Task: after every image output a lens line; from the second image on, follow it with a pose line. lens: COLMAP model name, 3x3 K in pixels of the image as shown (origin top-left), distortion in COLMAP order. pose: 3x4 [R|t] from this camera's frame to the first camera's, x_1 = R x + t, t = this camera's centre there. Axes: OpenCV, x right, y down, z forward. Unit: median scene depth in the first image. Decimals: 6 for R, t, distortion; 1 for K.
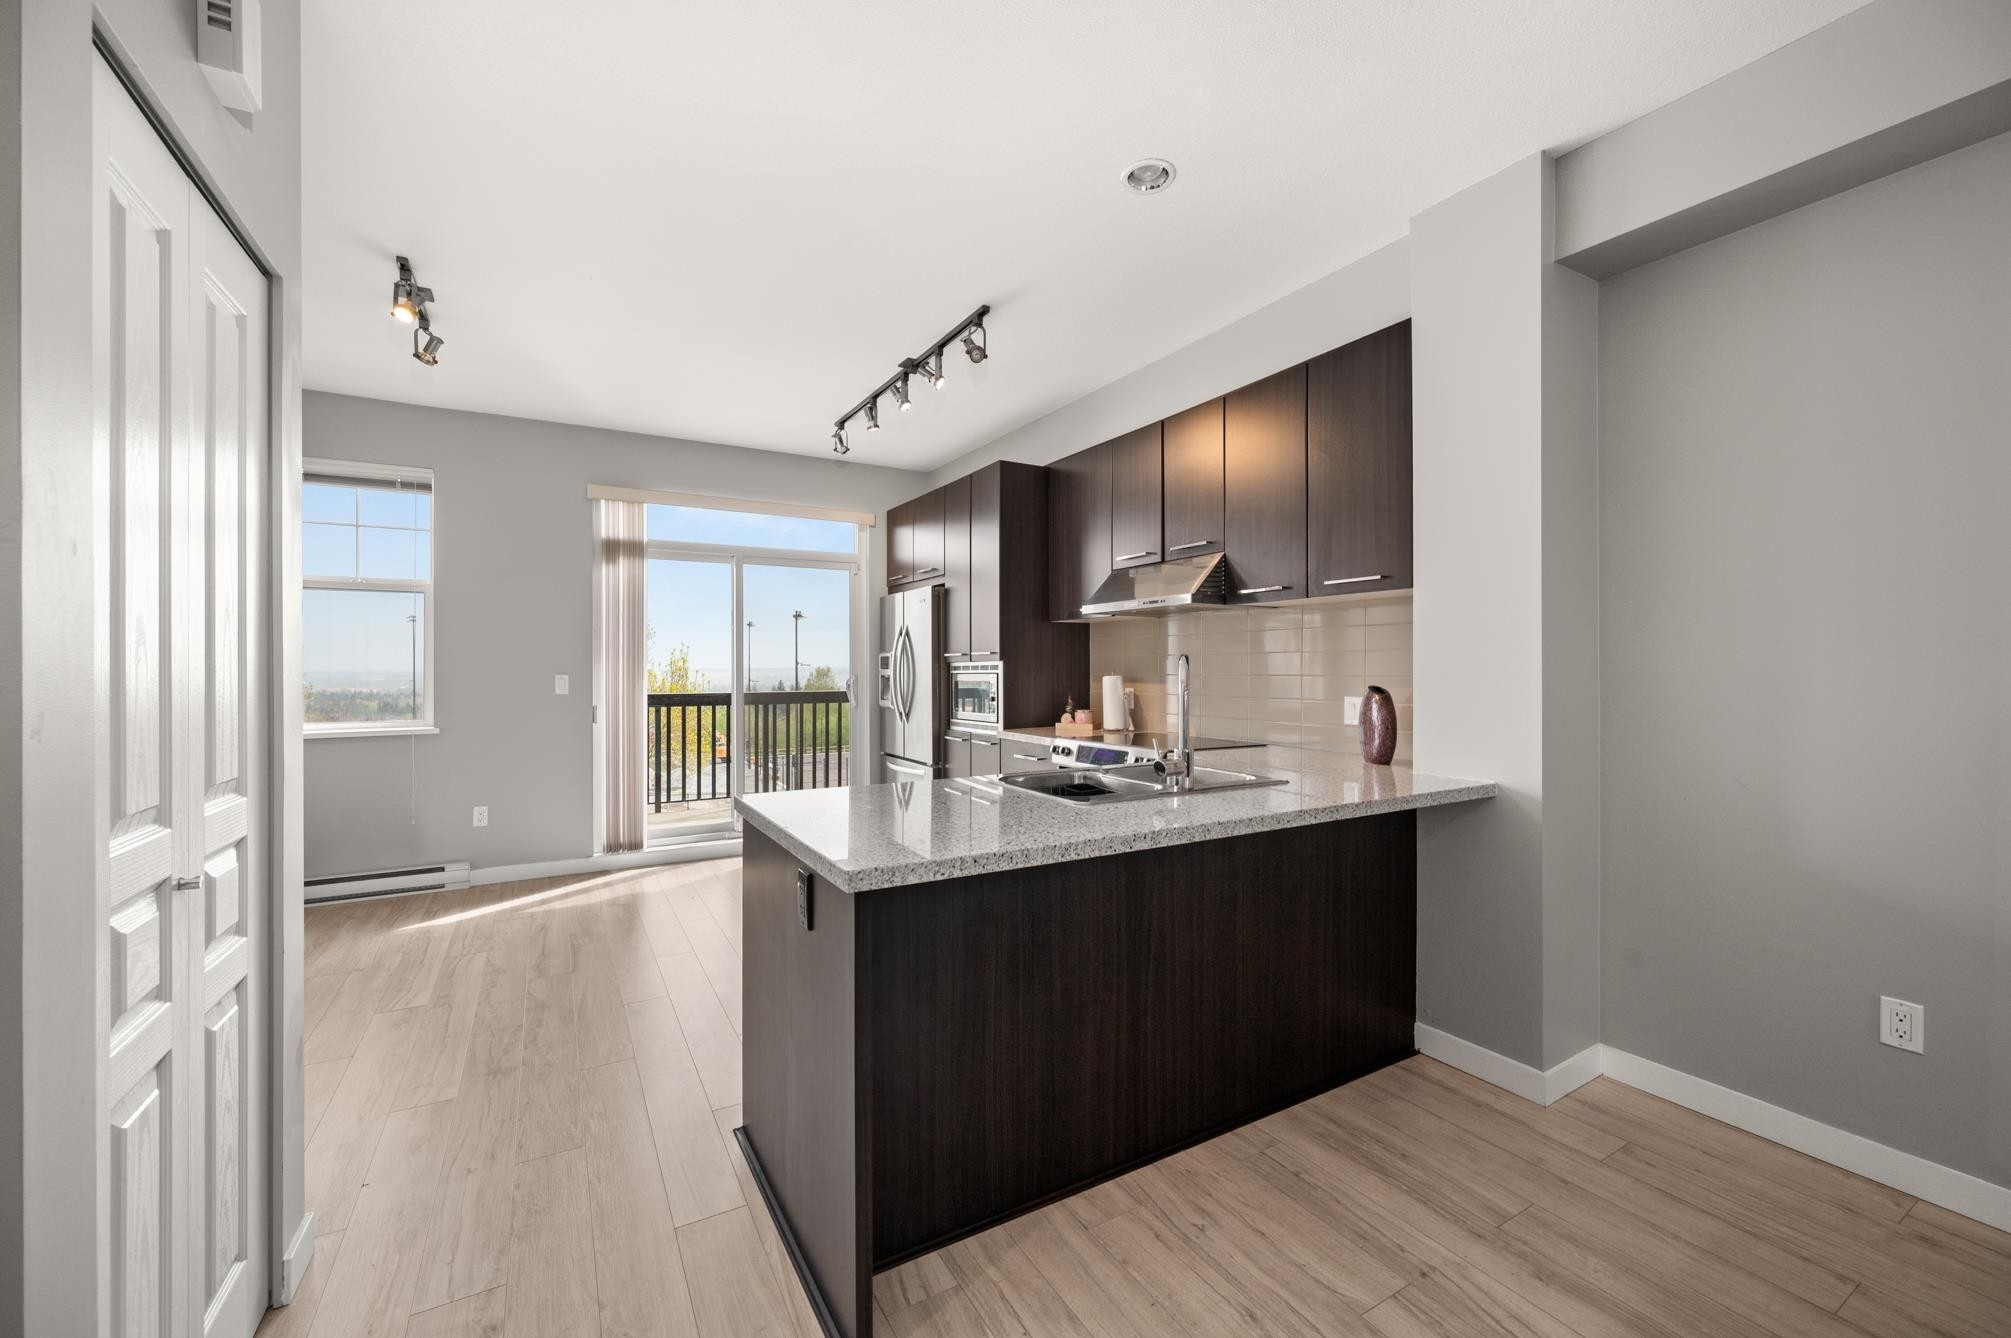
lens RADIAL K [[792.8, 0, 999.6], [0, 792.8, 667.2], [0, 0, 1]] dist [0.004174, 0.000041]
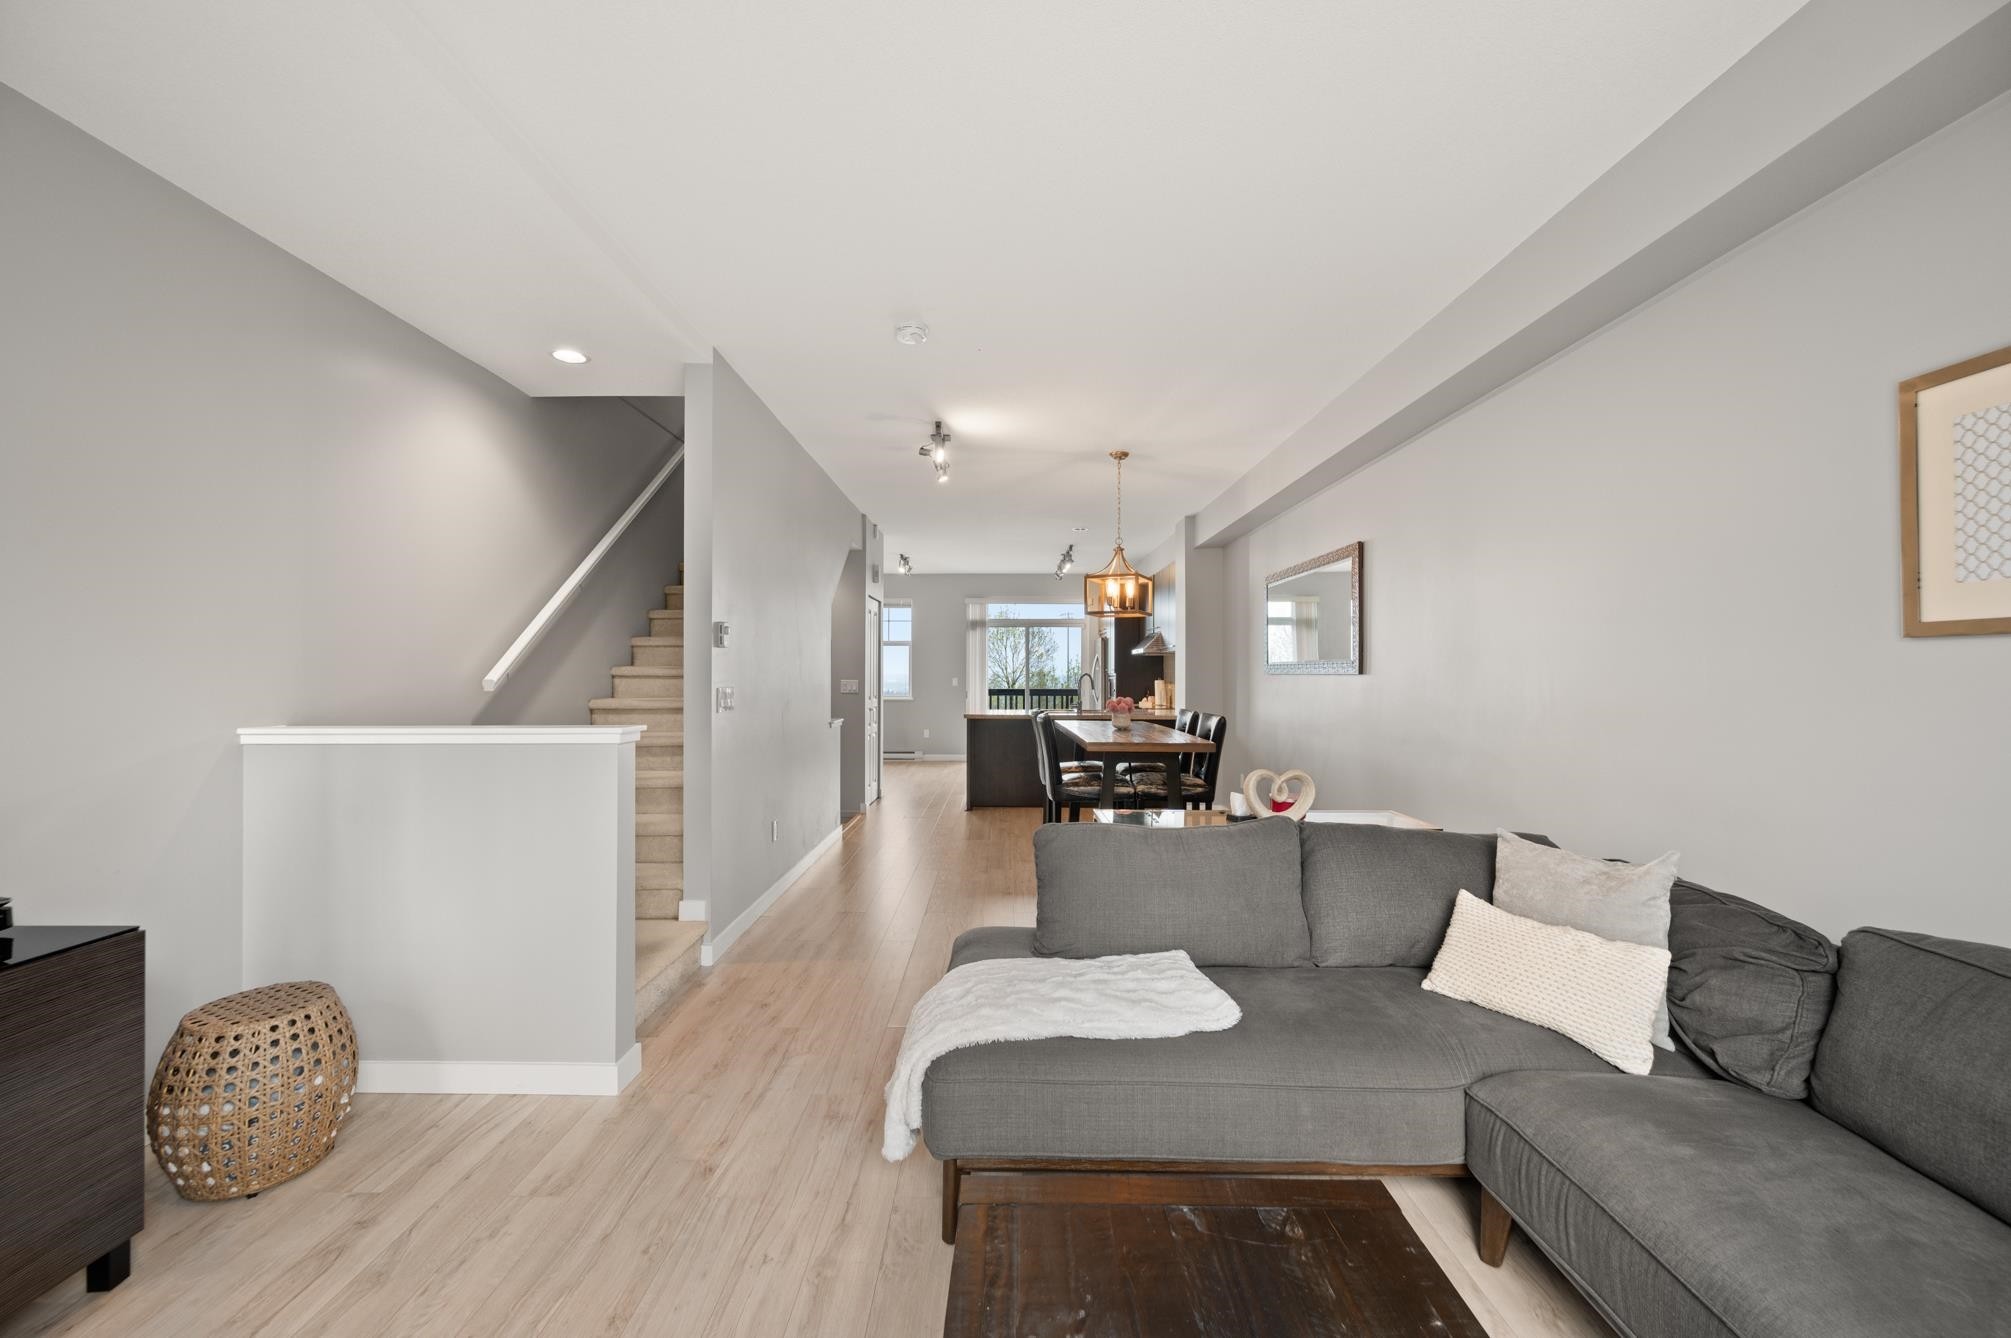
lens RADIAL K [[792.8, 0, 999.6], [0, 792.8, 667.2], [0, 0, 1]] dist [0.004174, 0.000041]
pose [[0.864067, -0.001305, -0.503375, 0.834553], [-0.002873, 0.999968, -0.007525, -0.008154], [0.503369, 0.007948, 0.864035, -1.082907]]
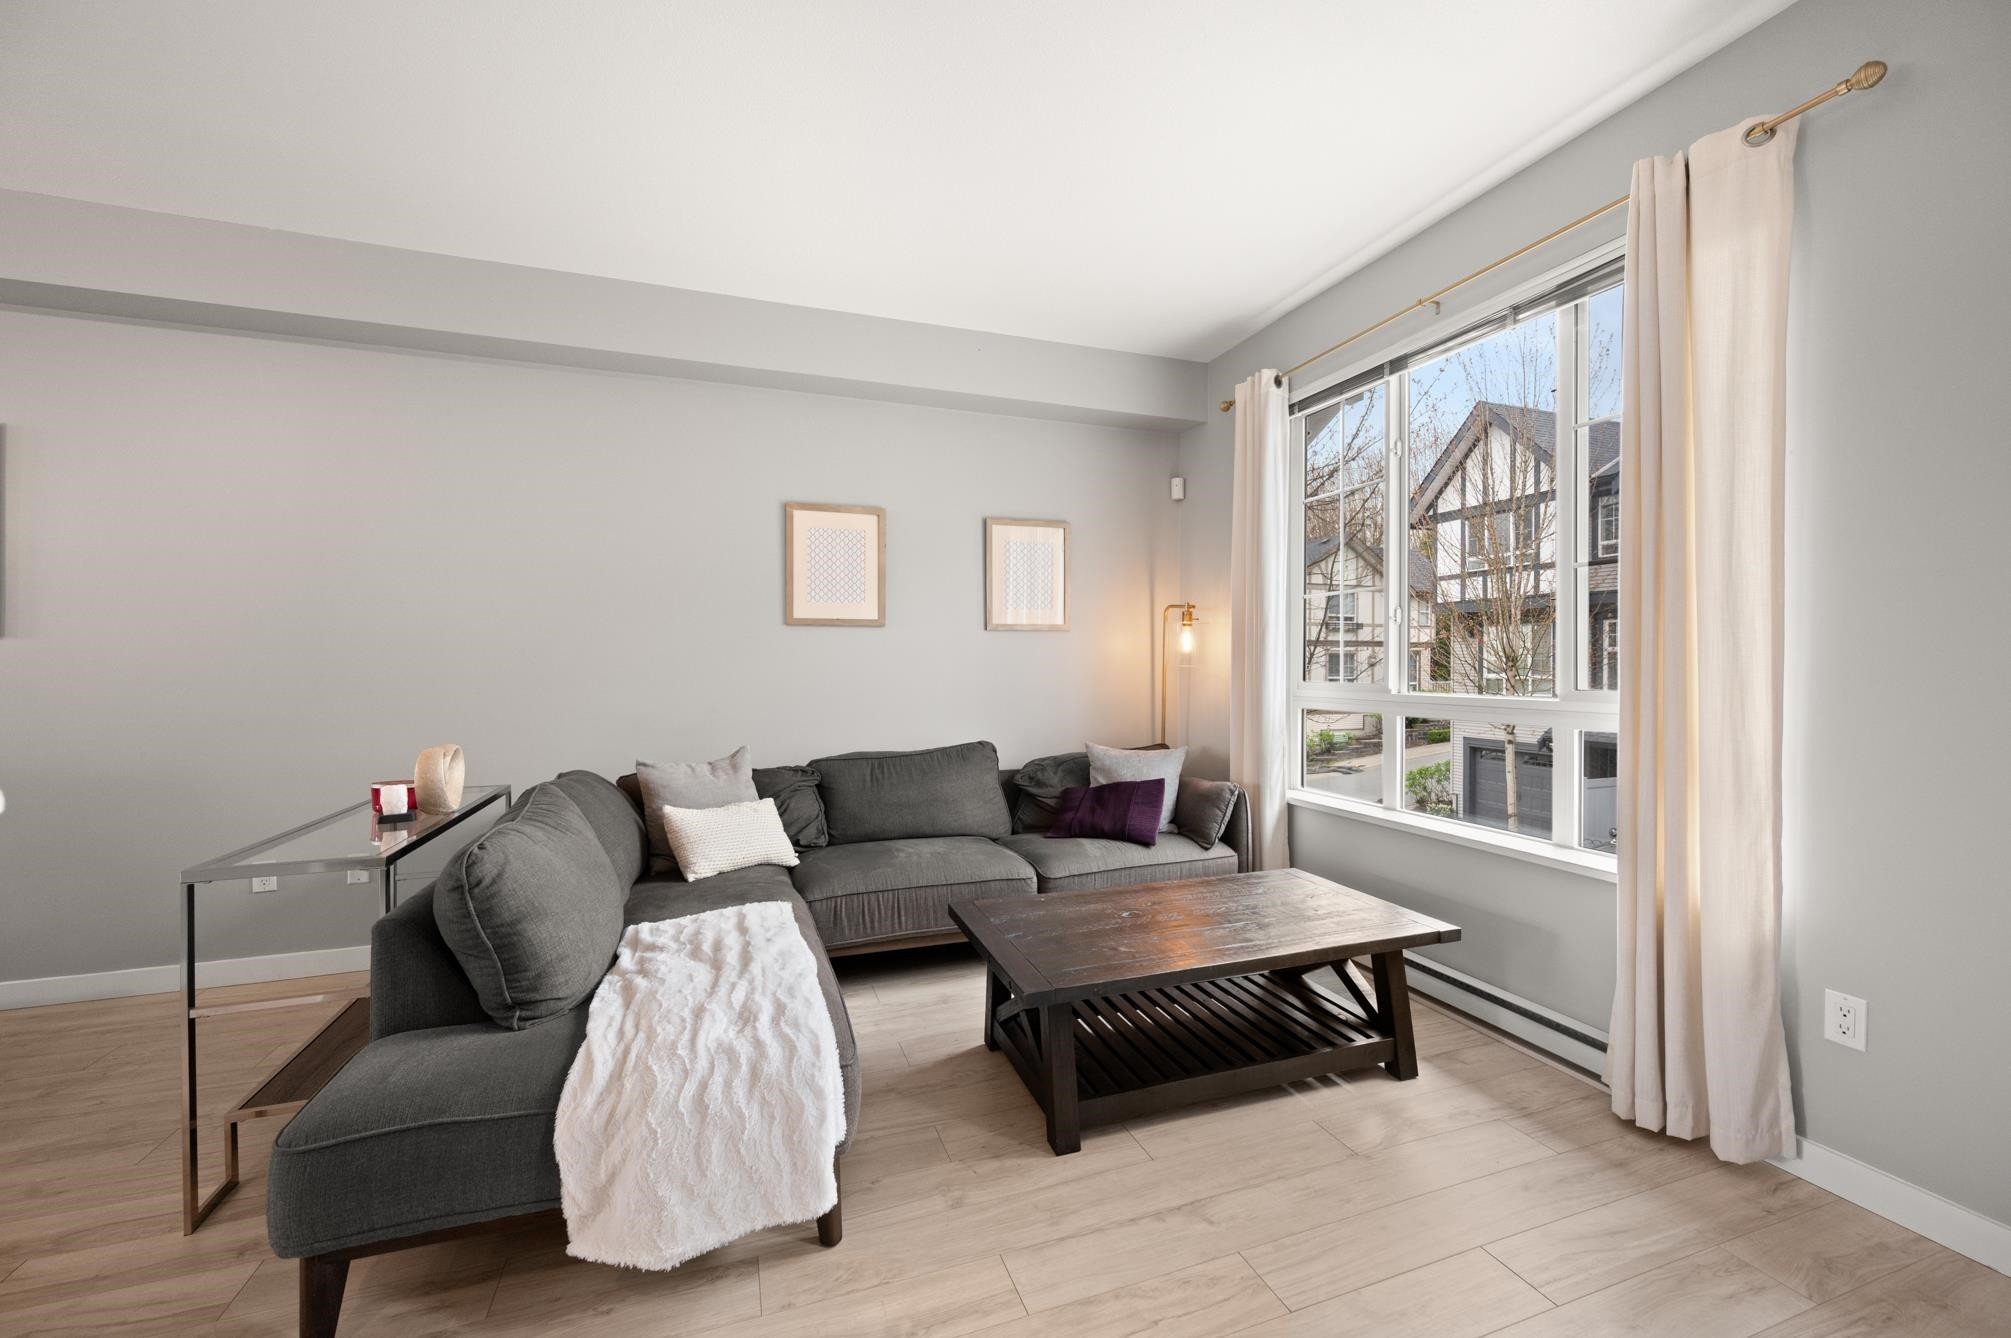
lens RADIAL K [[792.8, 0, 999.6], [0, 792.8, 667.2], [0, 0, 1]] dist [0.004174, 0.000041]
pose [[0.175757, -0.000761, 0.984433, 0.268431], [-0.001770, 0.999998, 0.001089, 0.015740], [-0.984432, -0.001934, 0.175755, -0.885603]]
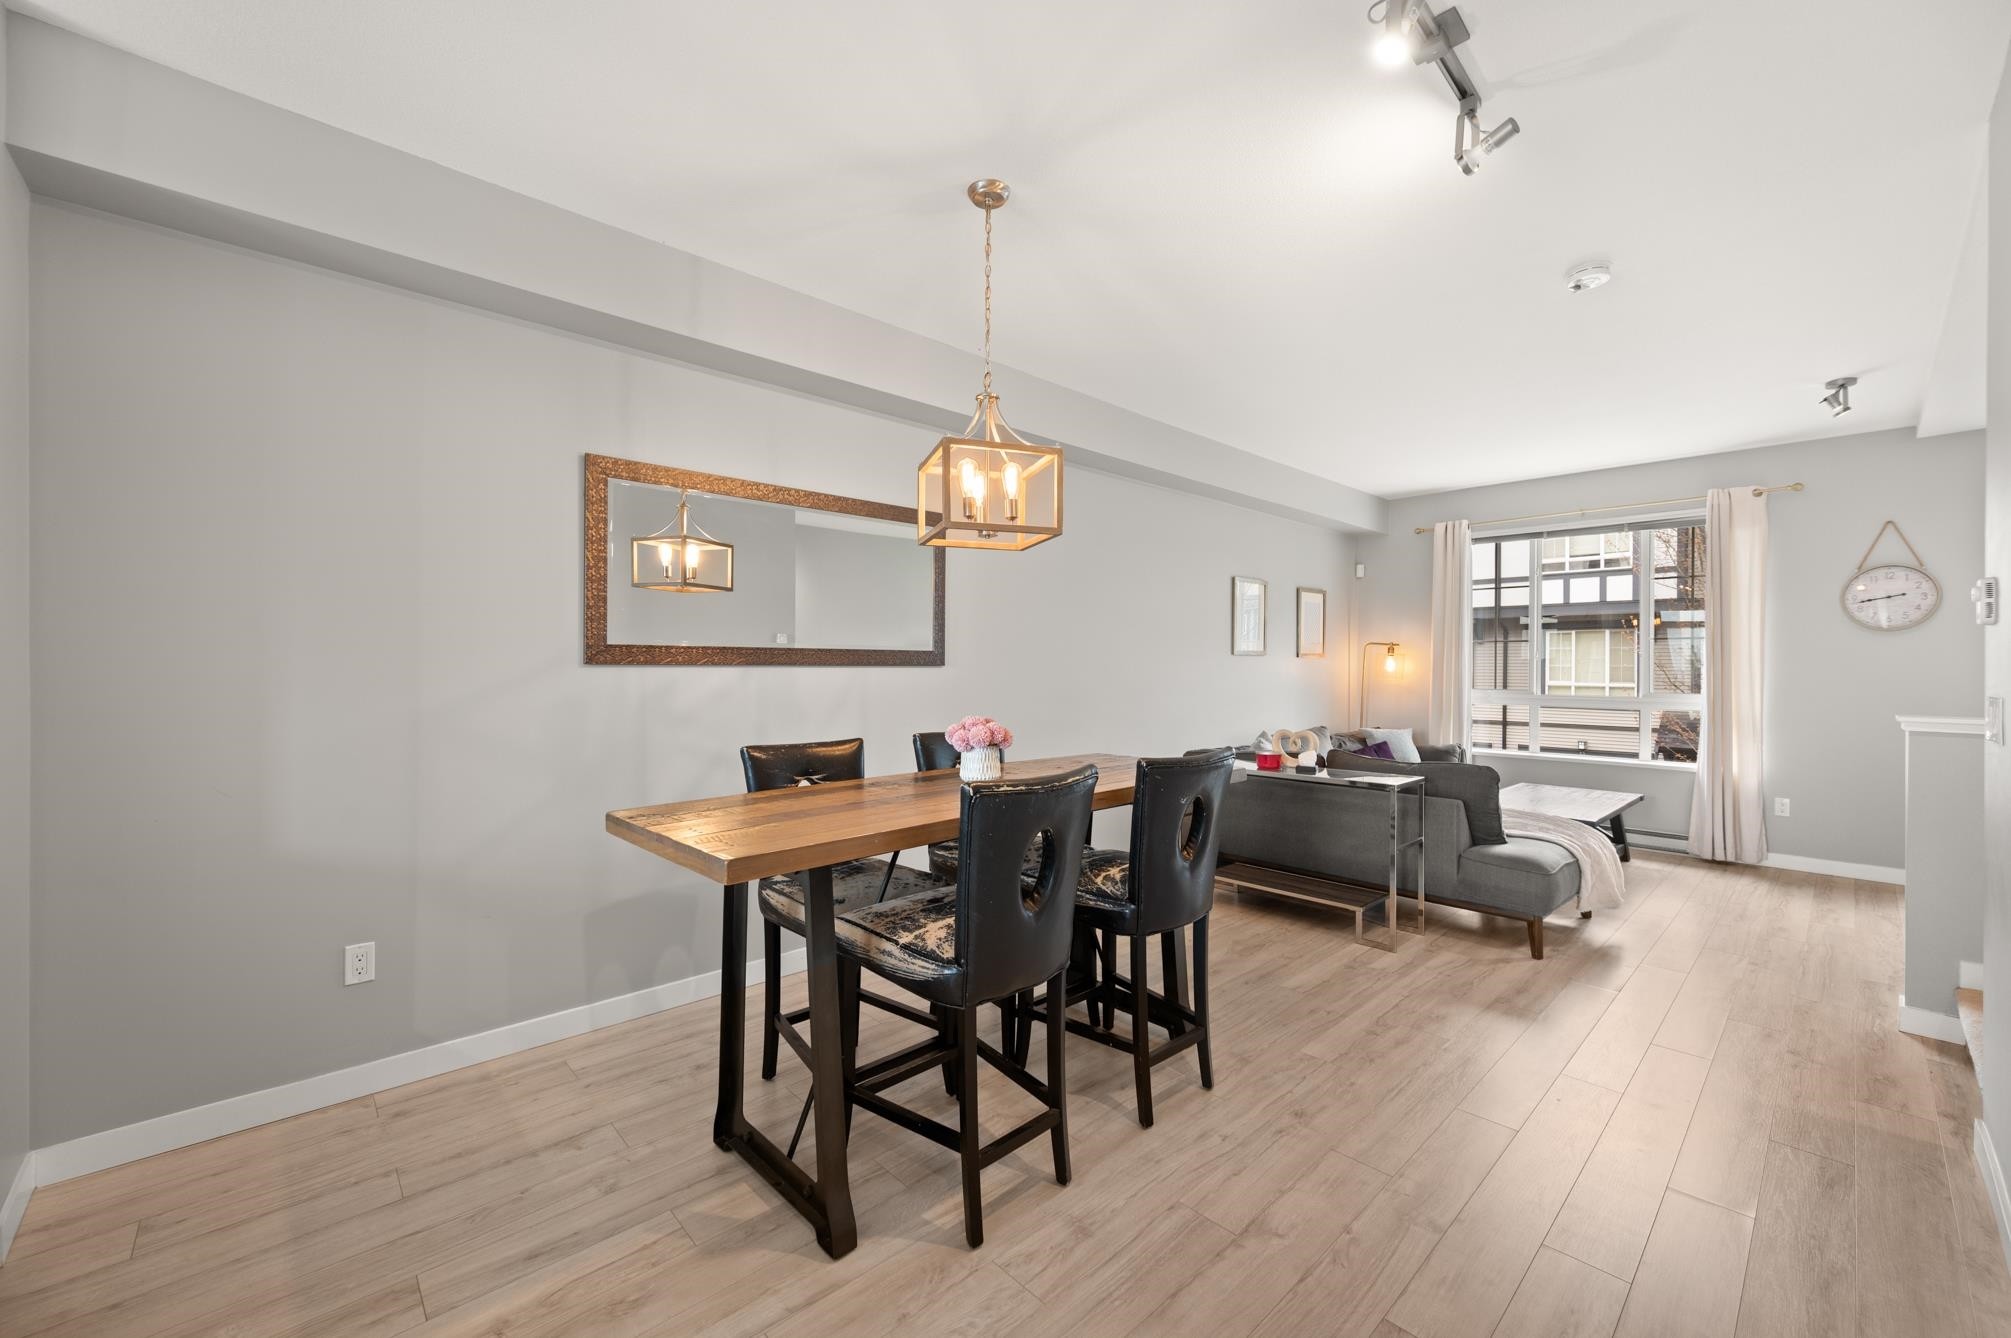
lens RADIAL K [[804.2, 0, 1003.9], [0, 804.2, 661.0], [0, 0, 1]] dist [-0.000930, -0.000200]
pose [[-0.229684, 0.007565, 0.973236, -0.137501], [-0.002237, 0.999963, -0.008301, -0.006510], [-0.973263, -0.004084, -0.229658, 0.132371]]
